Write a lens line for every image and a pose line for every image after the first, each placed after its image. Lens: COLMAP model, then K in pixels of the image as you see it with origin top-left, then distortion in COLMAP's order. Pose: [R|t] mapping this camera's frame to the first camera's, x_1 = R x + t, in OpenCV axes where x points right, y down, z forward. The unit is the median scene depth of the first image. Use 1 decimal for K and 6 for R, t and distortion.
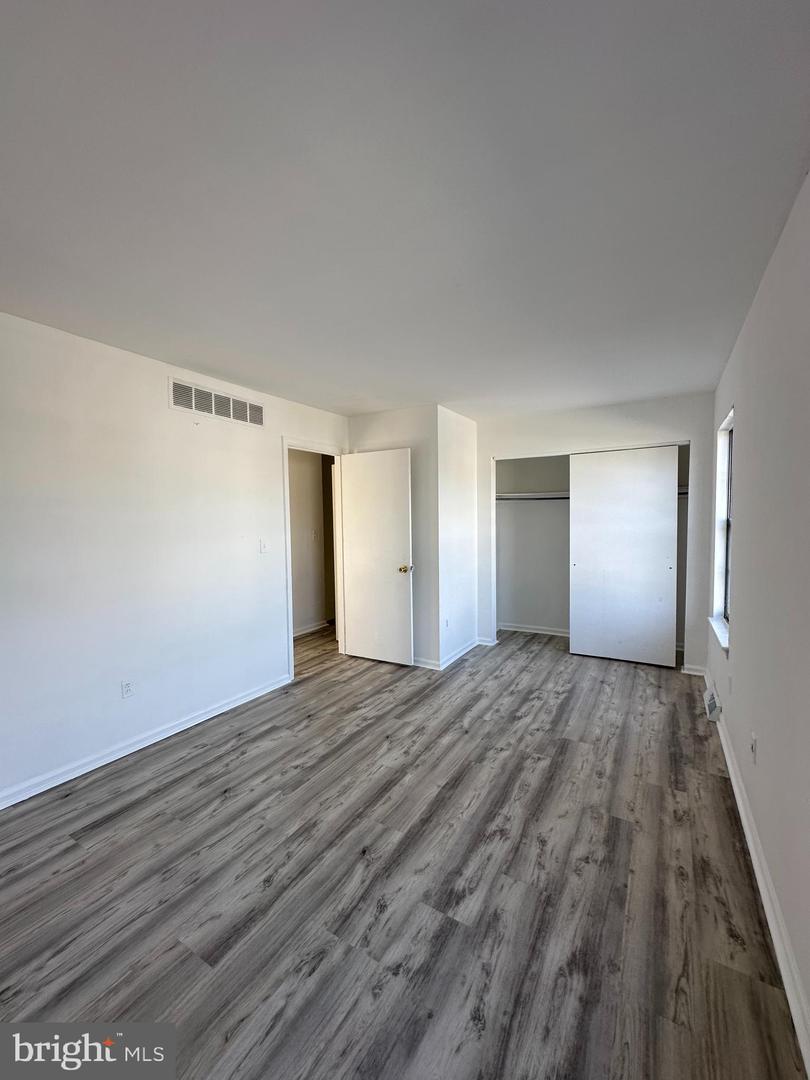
lens RADIAL K [[431.8, 0, 405.0], [0, 431.8, 540.0], [0, 0, 1]] dist [0.000132, 0.000322]
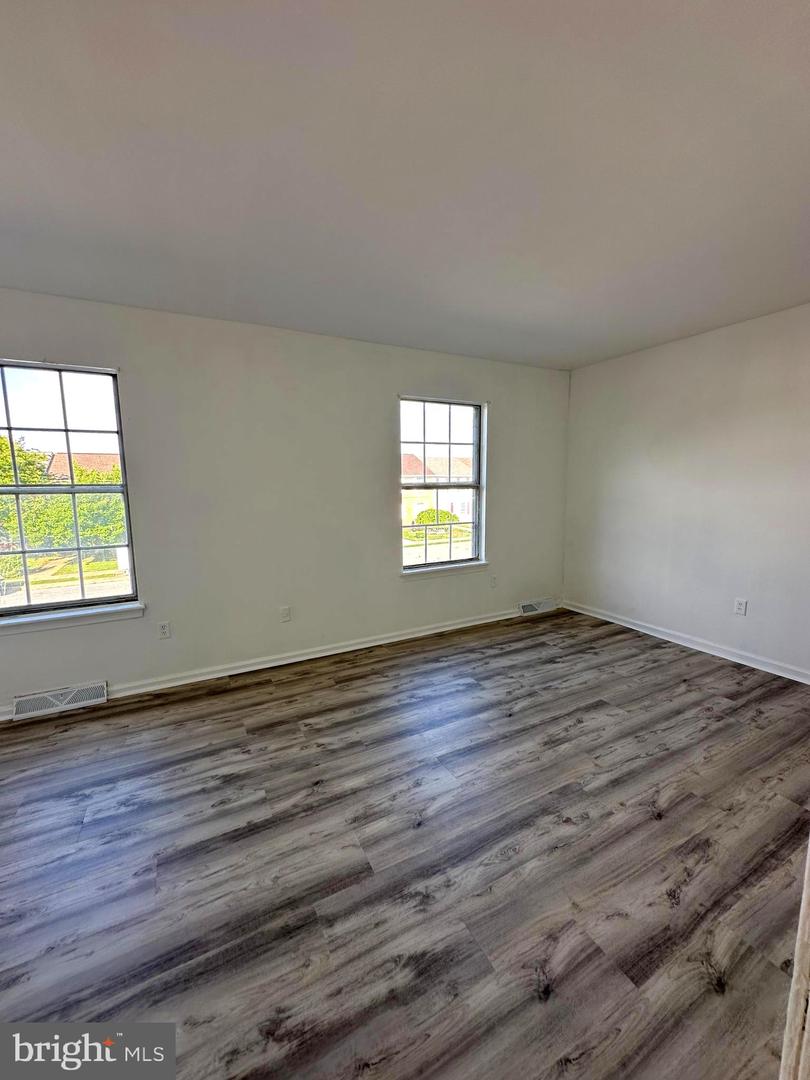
lens RADIAL K [[431.8, 0, 405.0], [0, 431.8, 540.0], [0, 0, 1]] dist [0.000132, 0.000322]
pose [[-0.853310, -0.048440, 0.519148, -0.372586], [0.048017, 0.984143, 0.170752, -0.063043], [-0.519188, 0.170632, -0.837454, 1.670883]]
